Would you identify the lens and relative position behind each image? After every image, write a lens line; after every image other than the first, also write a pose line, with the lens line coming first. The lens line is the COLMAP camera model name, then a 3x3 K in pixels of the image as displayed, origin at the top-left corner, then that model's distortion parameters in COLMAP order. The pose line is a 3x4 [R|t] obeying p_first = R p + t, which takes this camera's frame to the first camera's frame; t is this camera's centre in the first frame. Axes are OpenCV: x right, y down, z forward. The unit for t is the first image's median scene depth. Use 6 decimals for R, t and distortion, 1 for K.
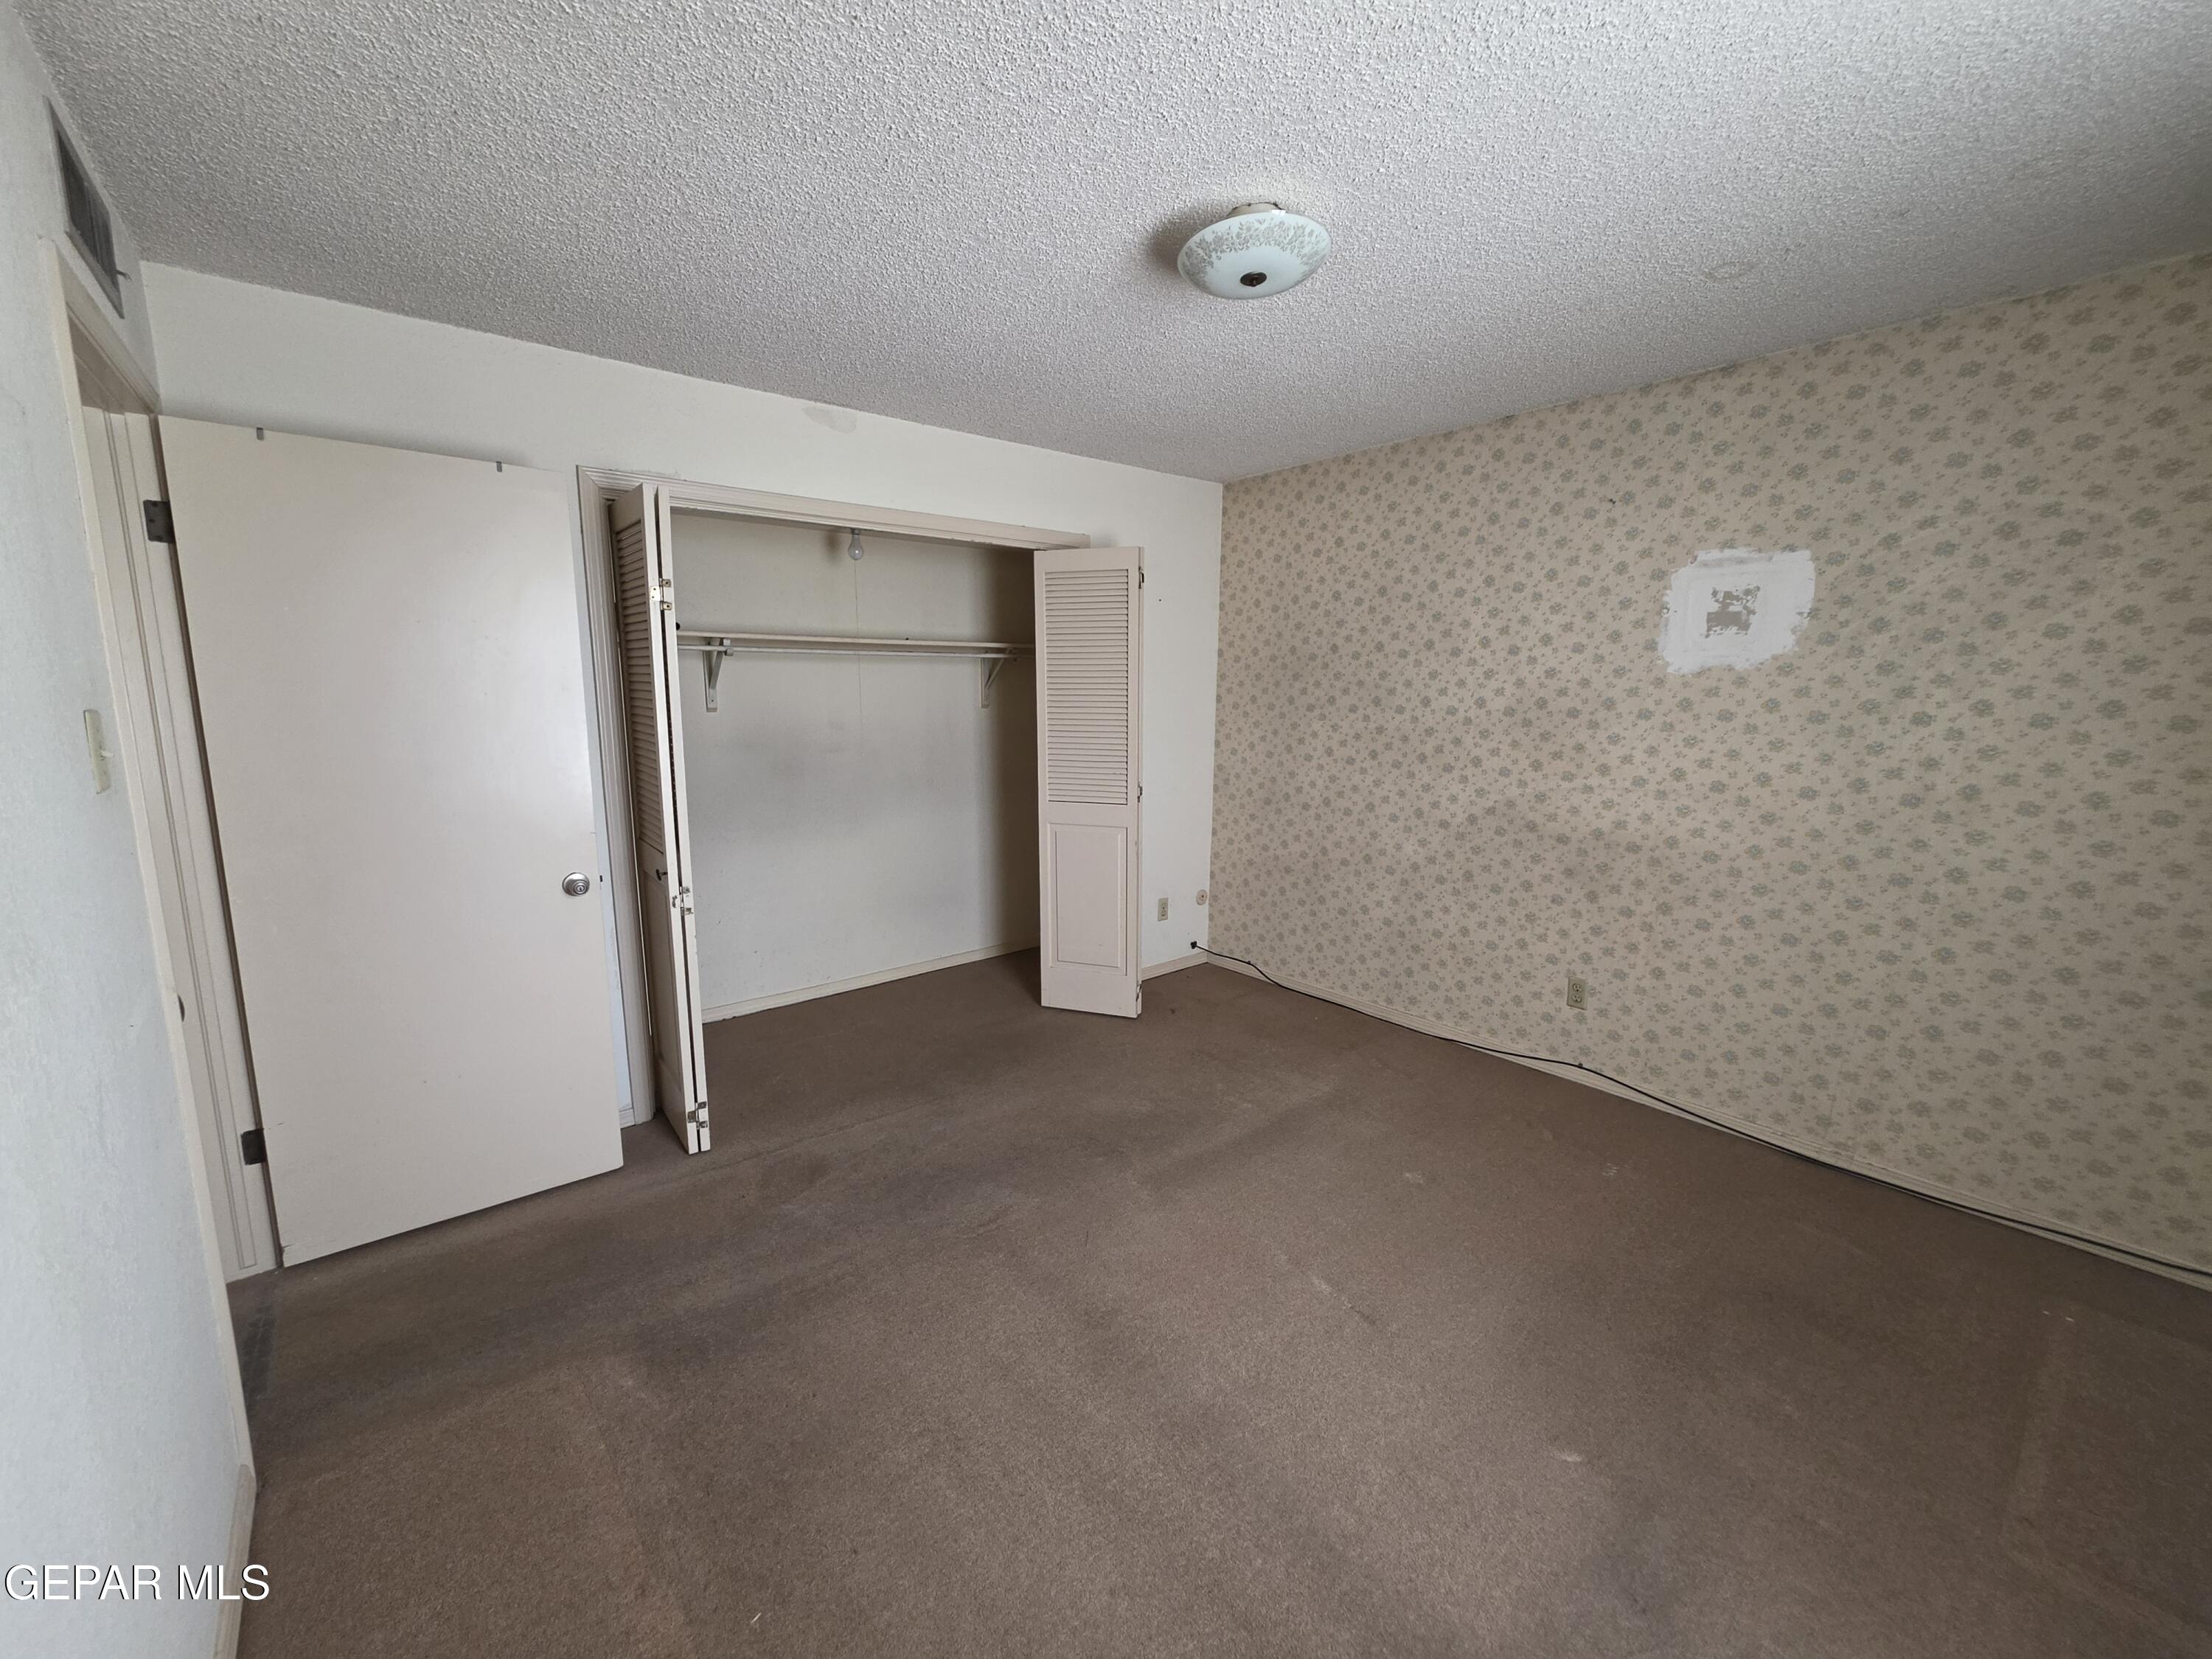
lens RADIAL K [[890.7, 0, 1105.6], [0, 890.7, 825.3], [0, 0, 1]] dist [-0.009255, 0.001233]
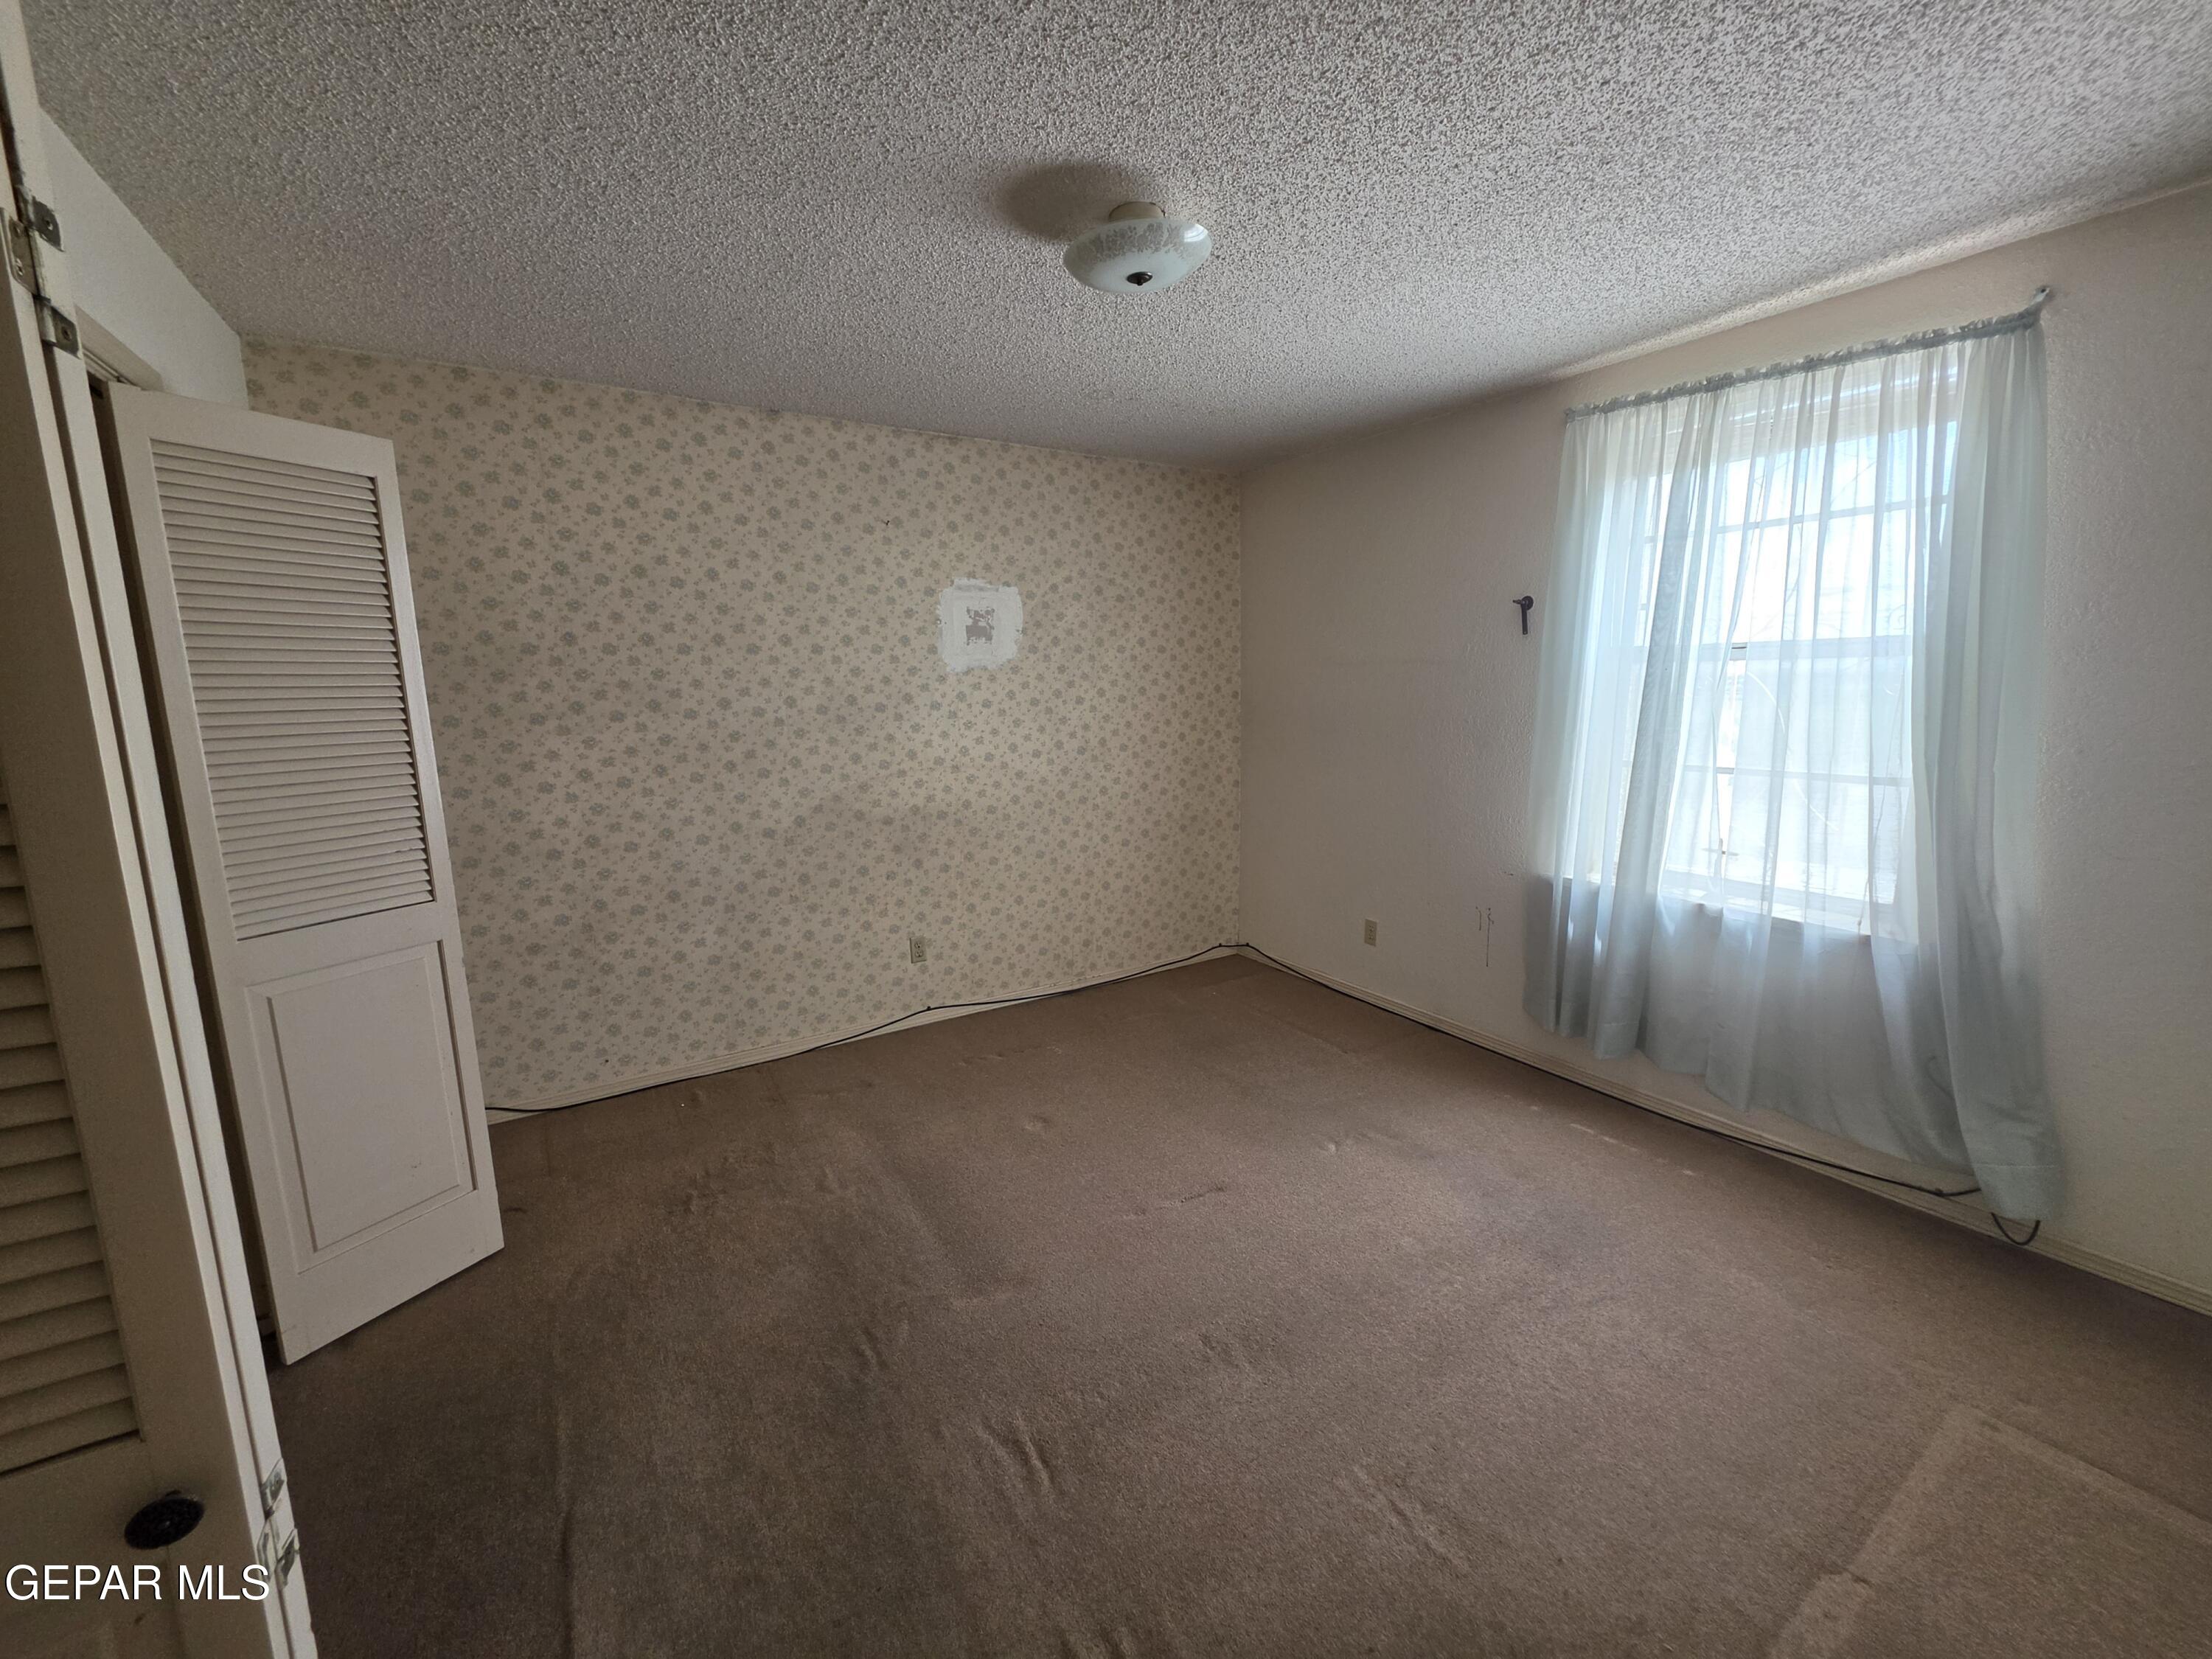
lens RADIAL K [[890.7, 0, 1105.2], [0, 890.7, 830.2], [0, 0, 1]] dist [-0.009255, 0.001233]
pose [[0.111964, -0.162717, 0.980300, -0.570603], [0.170916, 0.974954, 0.142309, -0.088153], [-0.978903, 0.151616, 0.136971, 0.600806]]
